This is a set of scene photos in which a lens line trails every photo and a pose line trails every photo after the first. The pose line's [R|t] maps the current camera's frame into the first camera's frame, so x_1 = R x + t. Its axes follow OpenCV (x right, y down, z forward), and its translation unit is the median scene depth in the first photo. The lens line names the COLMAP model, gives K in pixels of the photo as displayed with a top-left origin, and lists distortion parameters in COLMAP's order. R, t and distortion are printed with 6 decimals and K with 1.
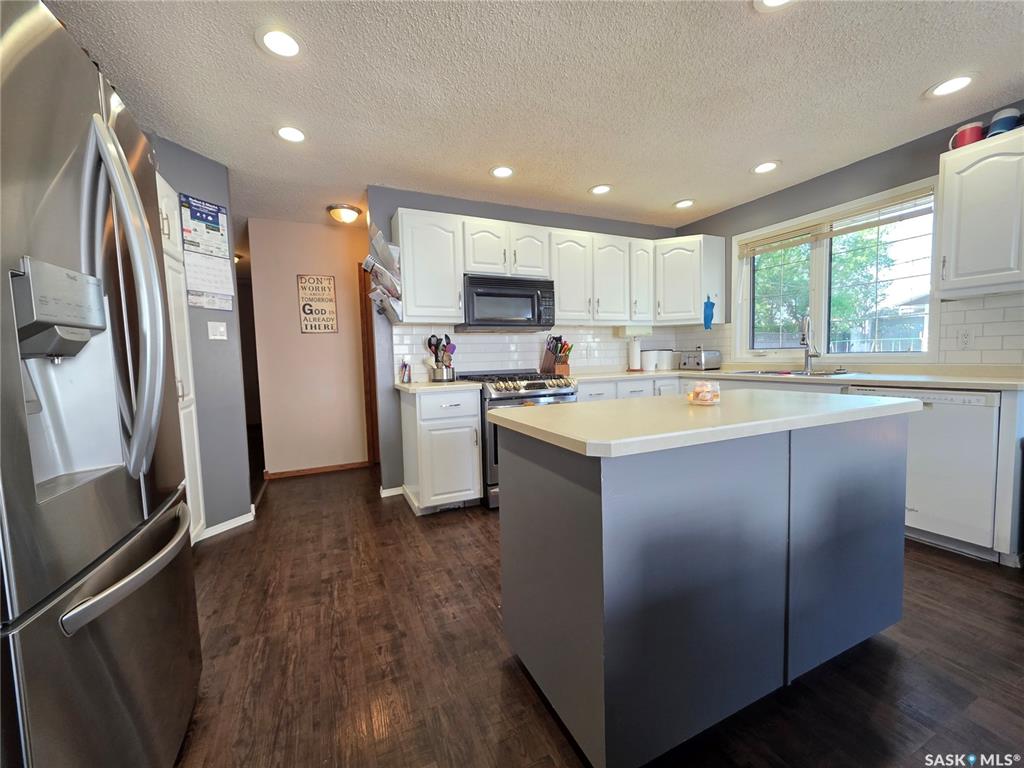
lens RADIAL K [[413.2, 0, 512.0], [0, 413.2, 384.0], [0, 0, 1]] dist [0.000975, 0.000921]
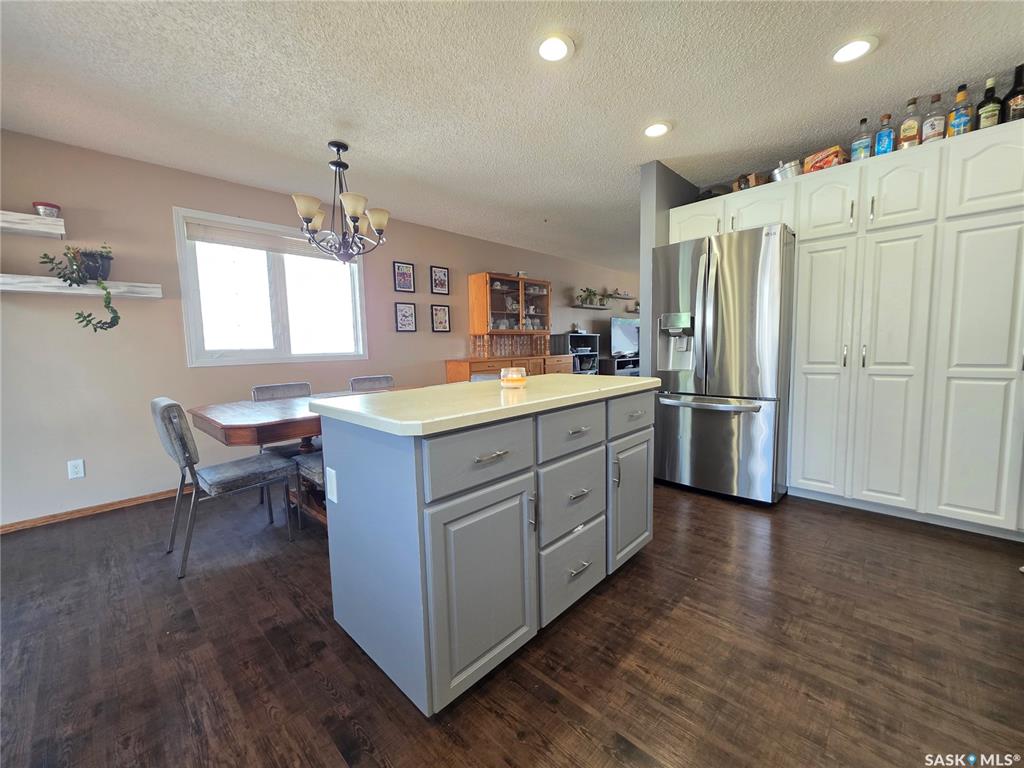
lens RADIAL K [[413.2, 0, 512.0], [0, 413.2, 384.0], [0, 0, 1]] dist [0.000975, 0.000921]
pose [[-0.929714, 0.077159, -0.360110, 0.419341], [0.015093, 0.984968, 0.172078, -0.070122], [0.367974, 0.154549, -0.916902, 0.986906]]
